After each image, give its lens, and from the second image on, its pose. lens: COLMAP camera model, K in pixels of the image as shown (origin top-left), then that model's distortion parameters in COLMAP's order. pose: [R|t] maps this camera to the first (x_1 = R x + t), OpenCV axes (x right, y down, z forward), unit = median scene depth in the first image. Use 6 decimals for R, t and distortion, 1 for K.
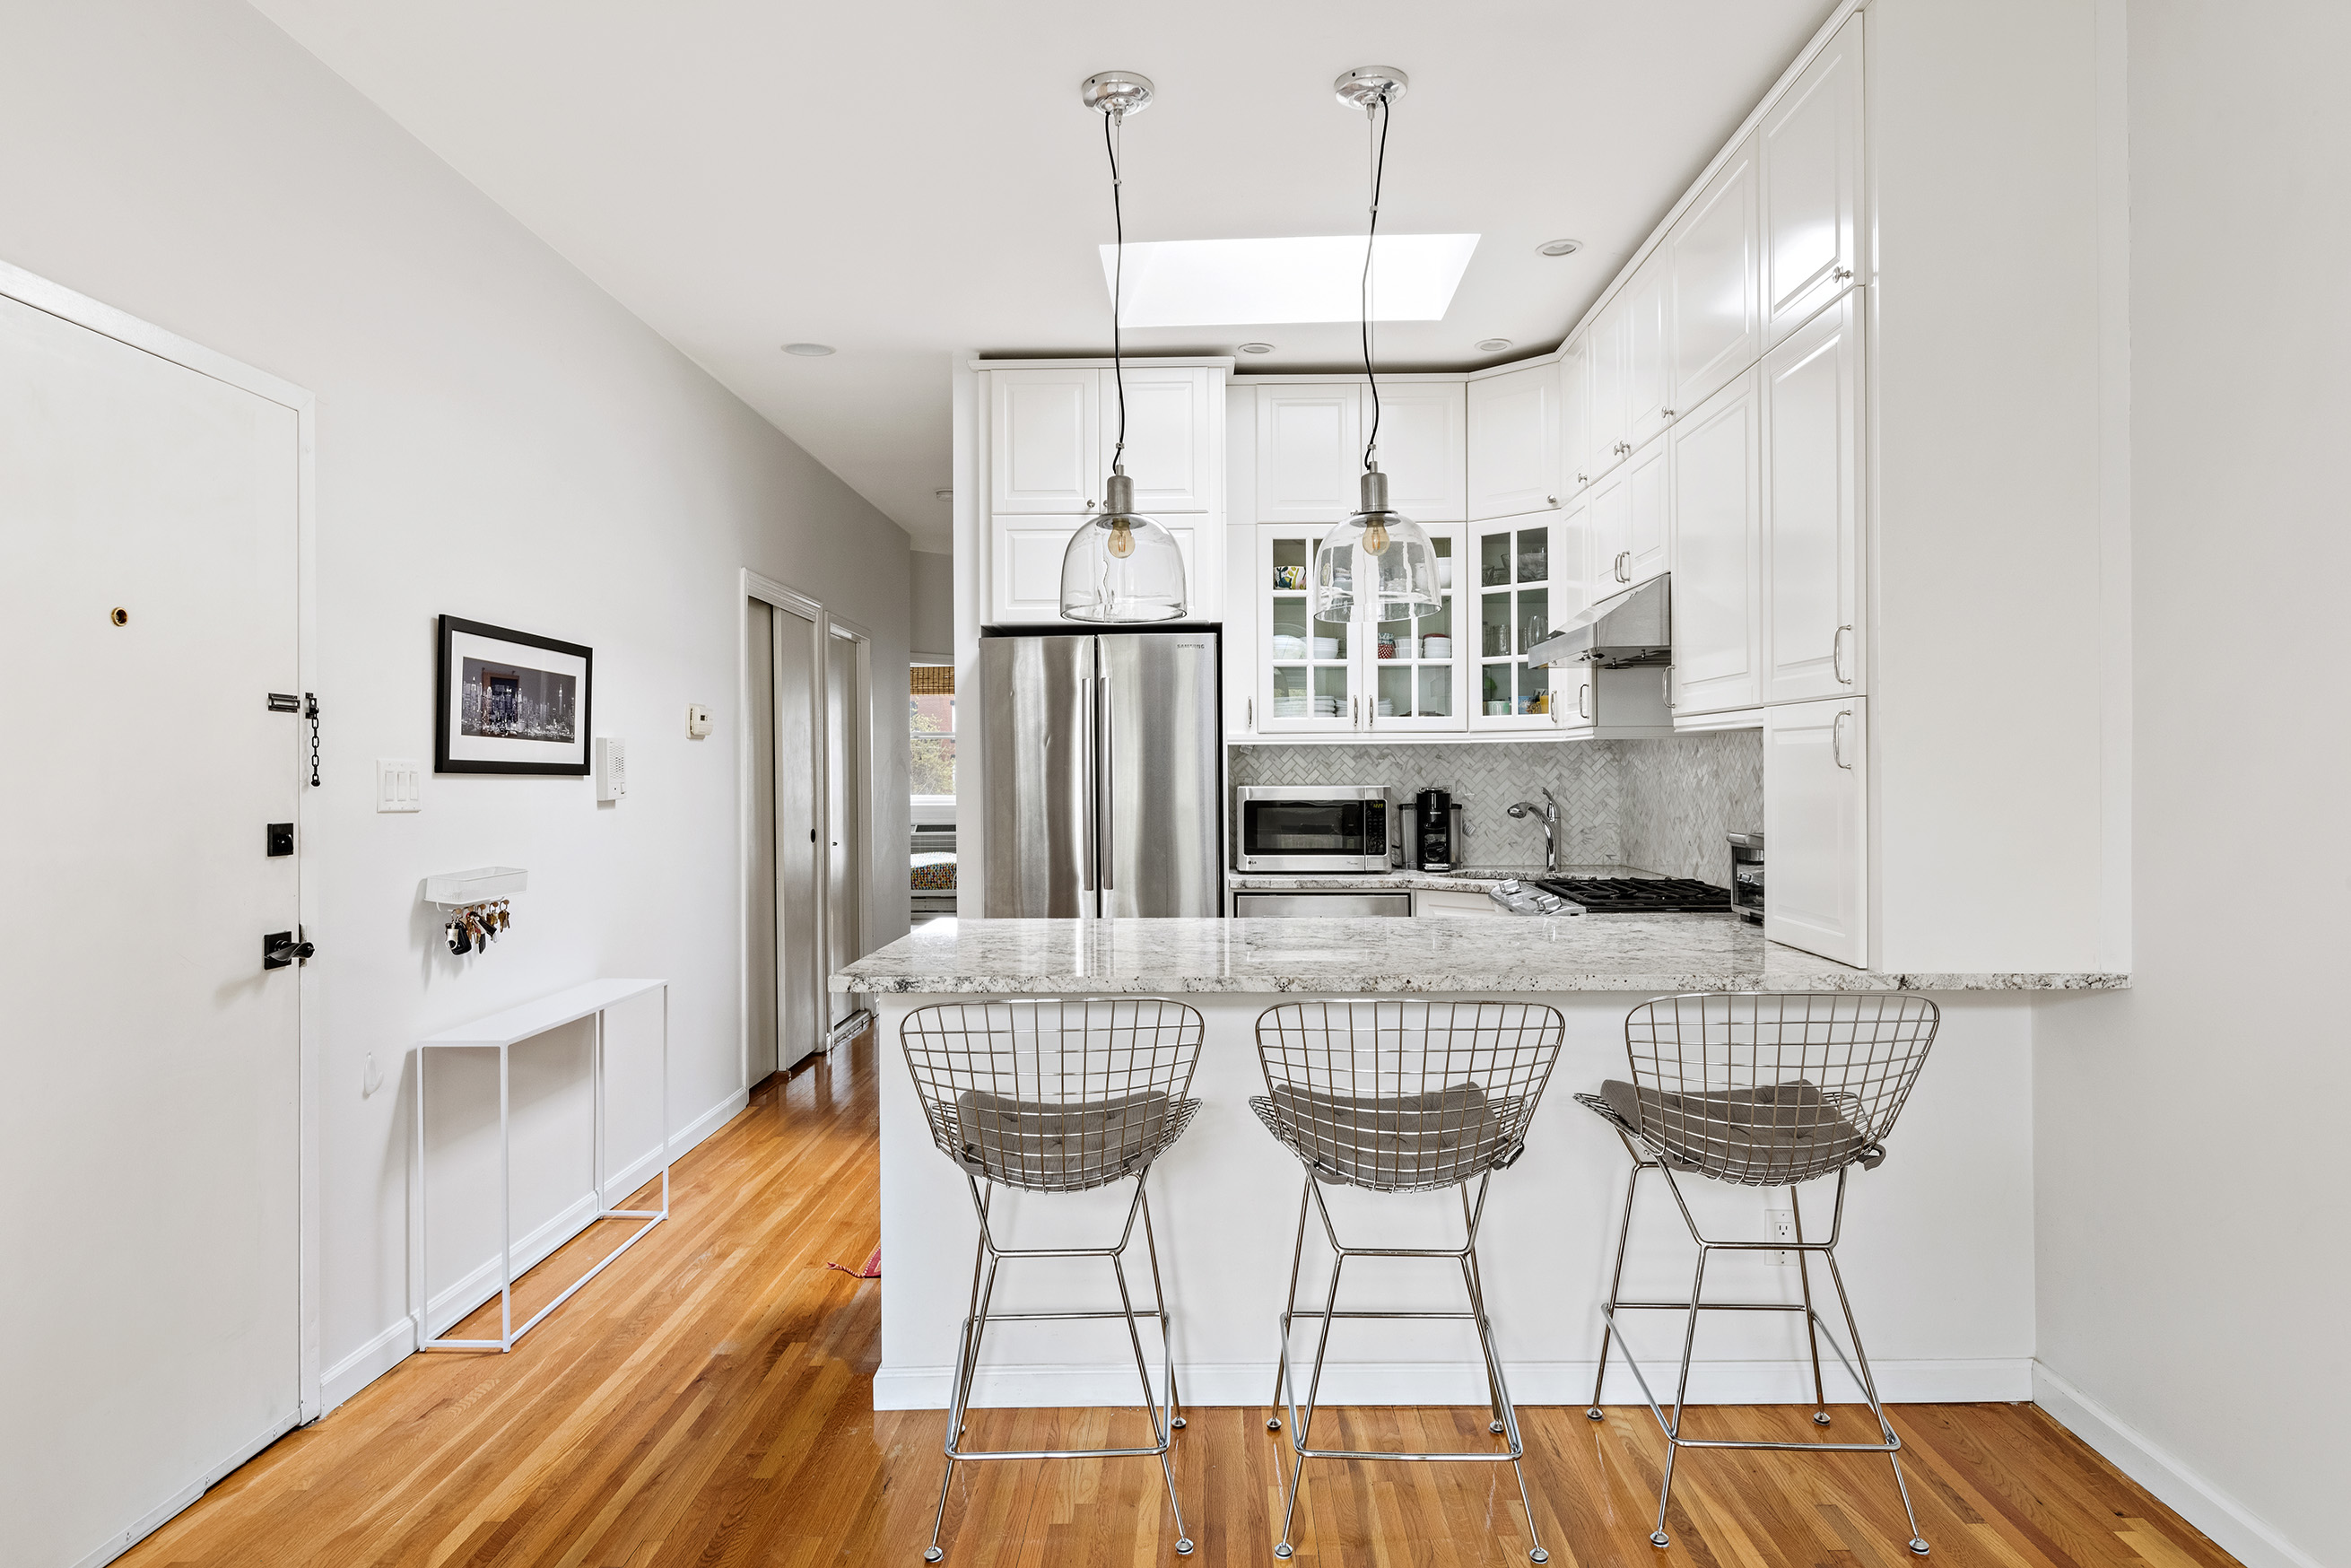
lens RADIAL K [[1408.8, 0, 1174.2], [0, 1408.8, 776.2], [0, 0, 1]] dist [0.004255, -0.000043]
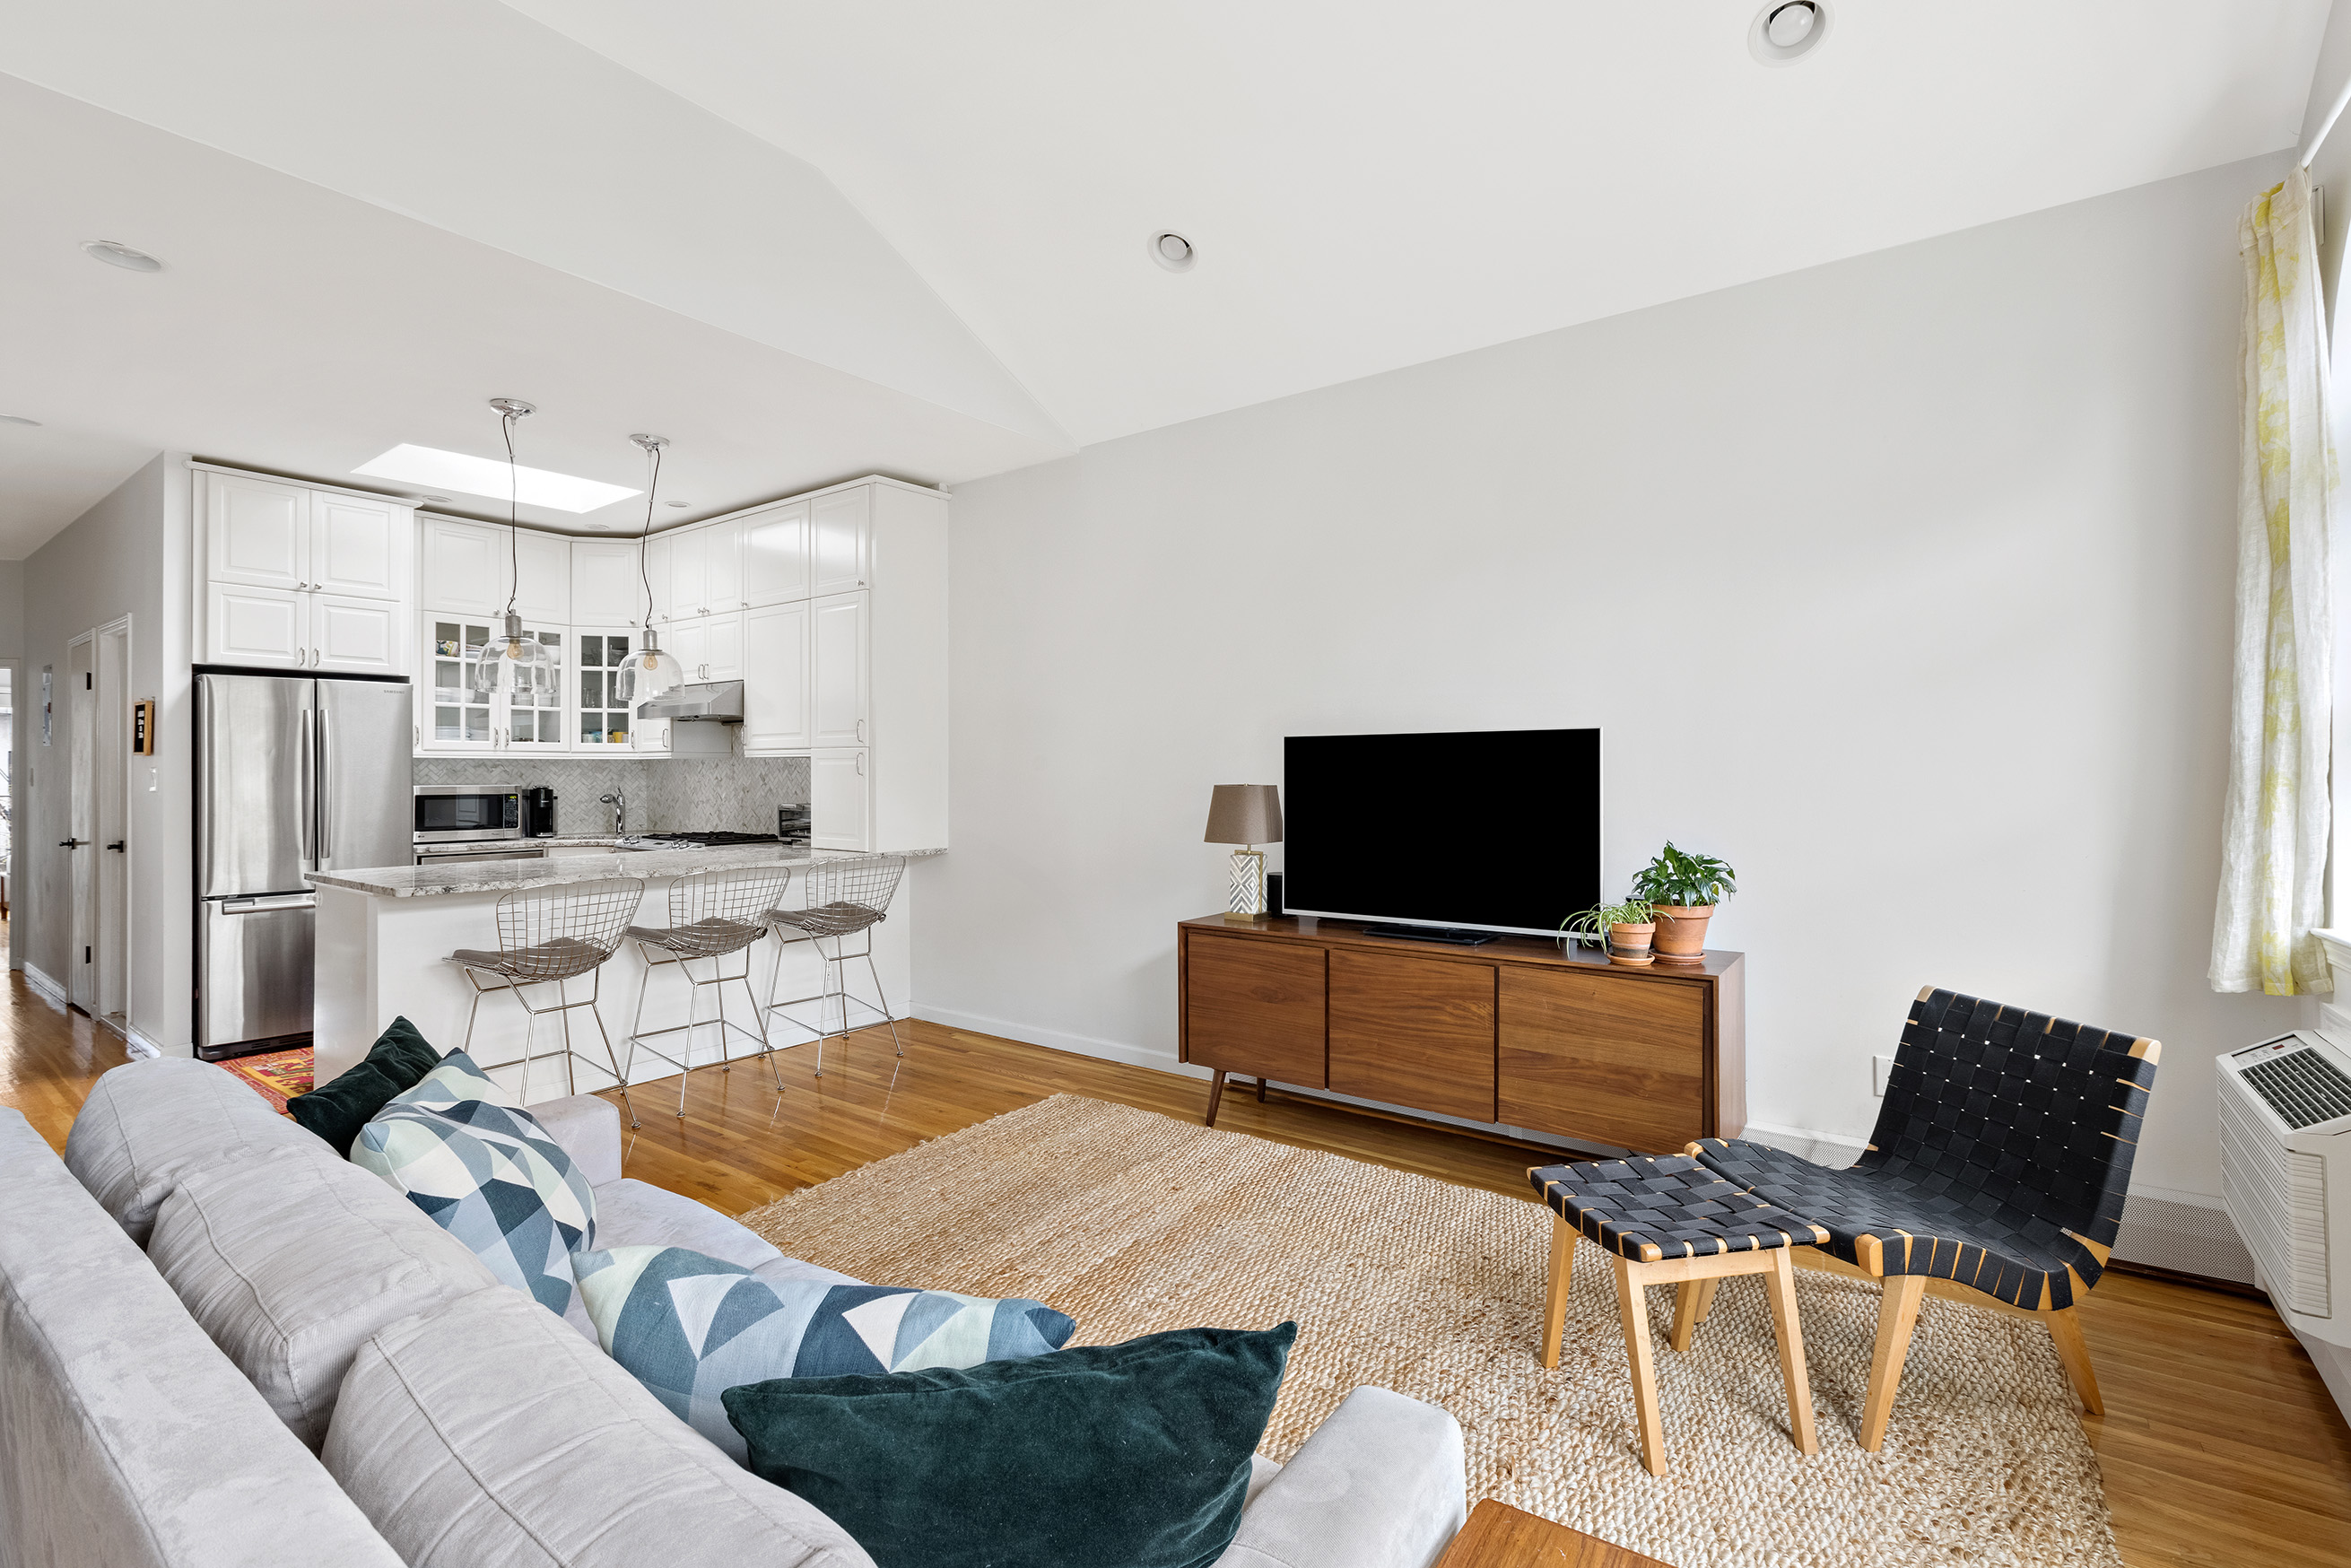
lens RADIAL K [[1058.3, 0, 1176.3], [0, 1058.3, 772.5], [0, 0, 1]] dist [0.001743, 0.000375]
pose [[0.576209, 0.005476, 0.817284, -0.405648], [0.001255, 0.999970, -0.007585, 0.002758], [-0.817301, 0.005396, 0.576185, -0.306582]]
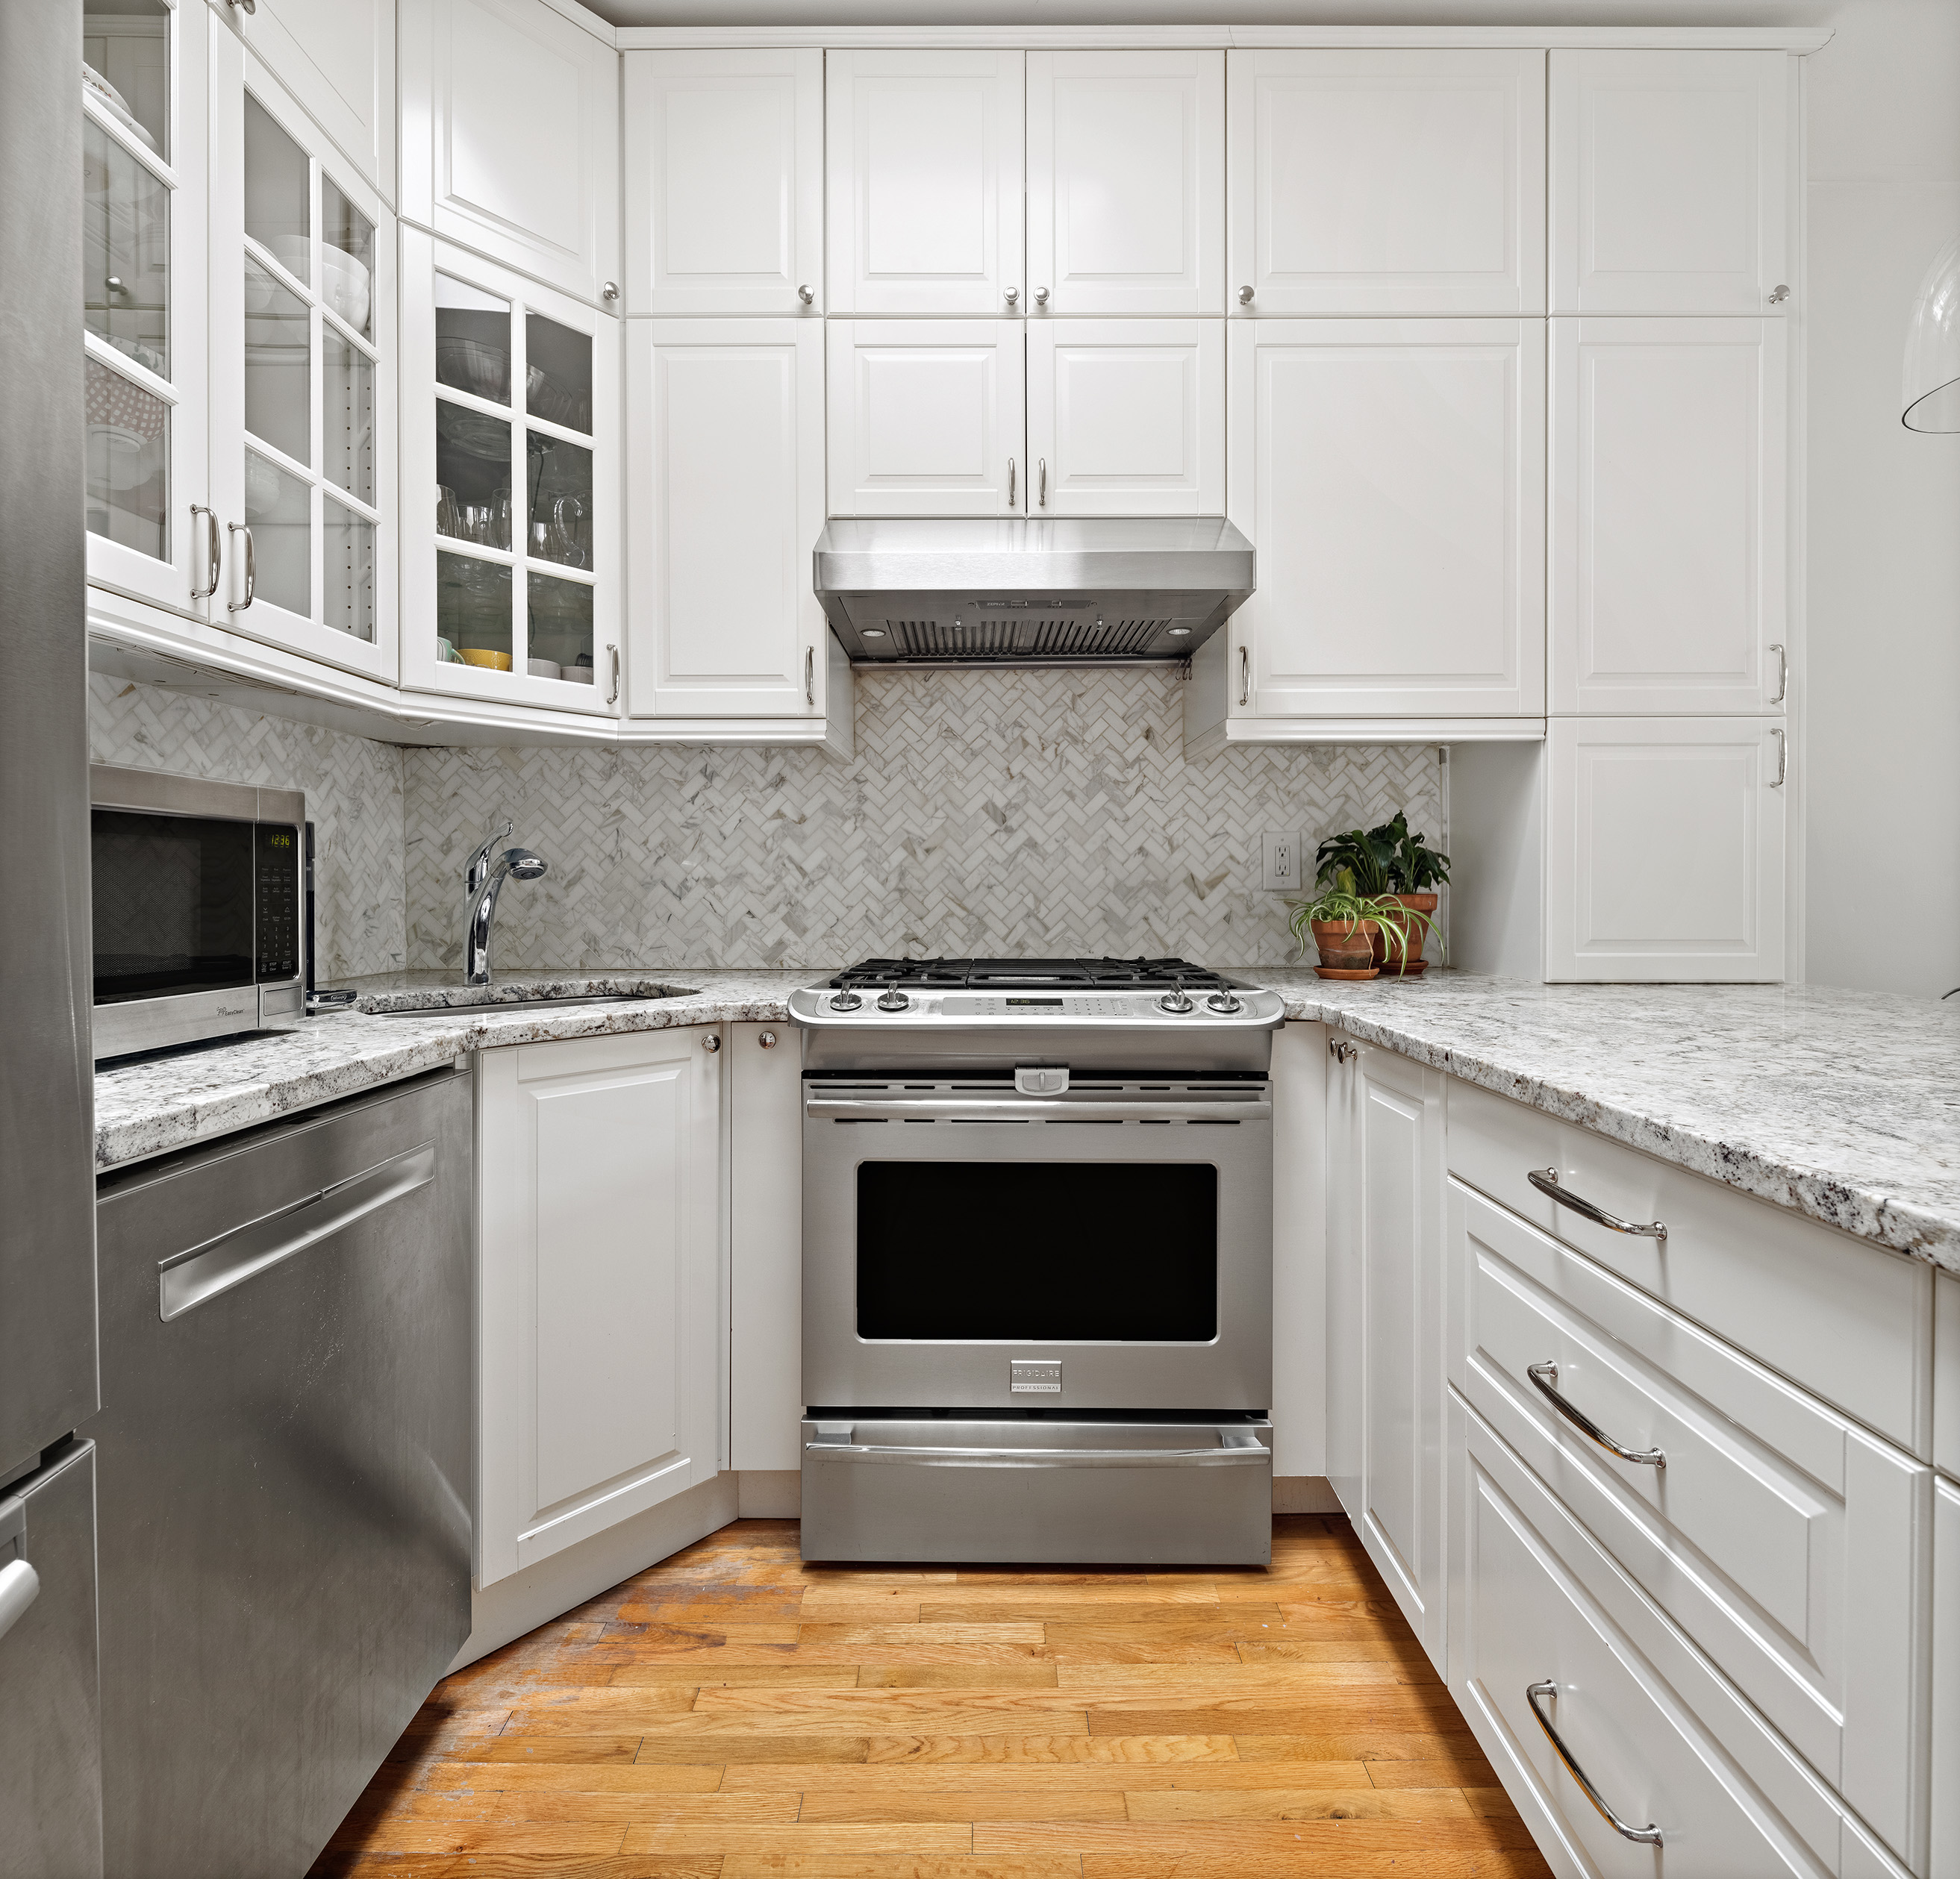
lens RADIAL K [[963.4, 0, 989.1], [0, 963.4, 892.5], [0, 0, 1]] dist [0.004570, 0.000379]
pose [[-0.029911, -0.000619, 0.999552, -0.104826], [0.006517, 0.999978, 0.000814, 0.034807], [-0.999531, 0.006538, -0.029906, 0.835258]]
